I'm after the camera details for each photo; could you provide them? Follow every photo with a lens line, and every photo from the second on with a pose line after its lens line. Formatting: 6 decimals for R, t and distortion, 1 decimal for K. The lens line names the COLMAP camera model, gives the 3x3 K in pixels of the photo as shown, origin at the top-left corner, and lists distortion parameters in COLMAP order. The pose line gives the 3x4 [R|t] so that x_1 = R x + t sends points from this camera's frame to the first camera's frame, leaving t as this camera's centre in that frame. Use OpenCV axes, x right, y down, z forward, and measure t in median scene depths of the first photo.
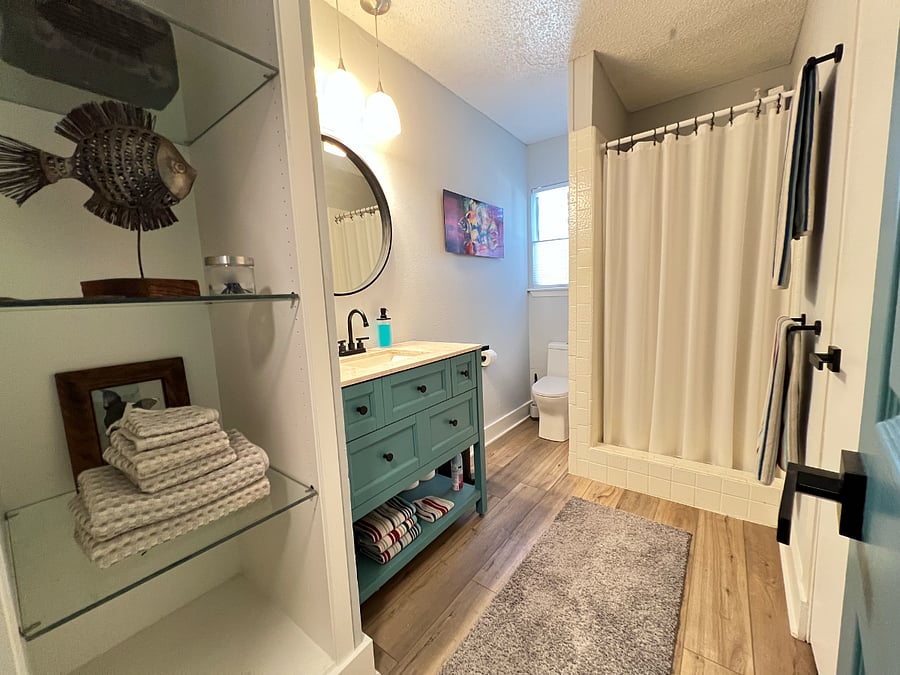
lens RADIAL K [[358.8, 0, 450.0], [0, 358.8, 337.5], [0, 0, 1]] dist [0.000151, -0.000003]
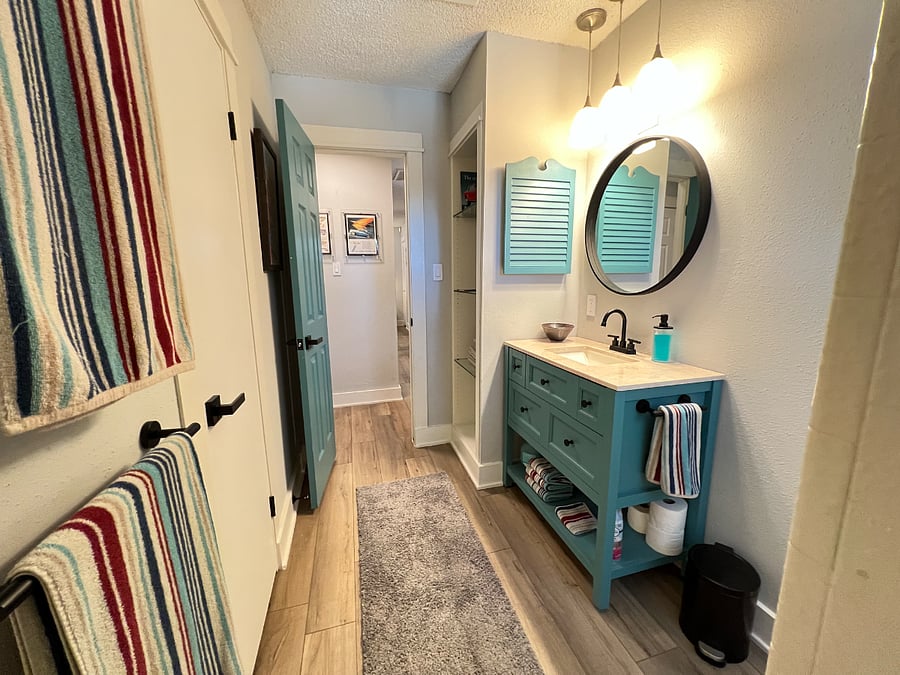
lens RADIAL K [[358.8, 0, 450.0], [0, 358.8, 337.5], [0, 0, 1]] dist [0.000151, -0.000003]
pose [[-0.597565, 0.194594, -0.777849, 0.819657], [-0.054490, 0.958006, 0.281524, -0.255582], [0.799967, 0.210614, -0.561867, 1.166712]]
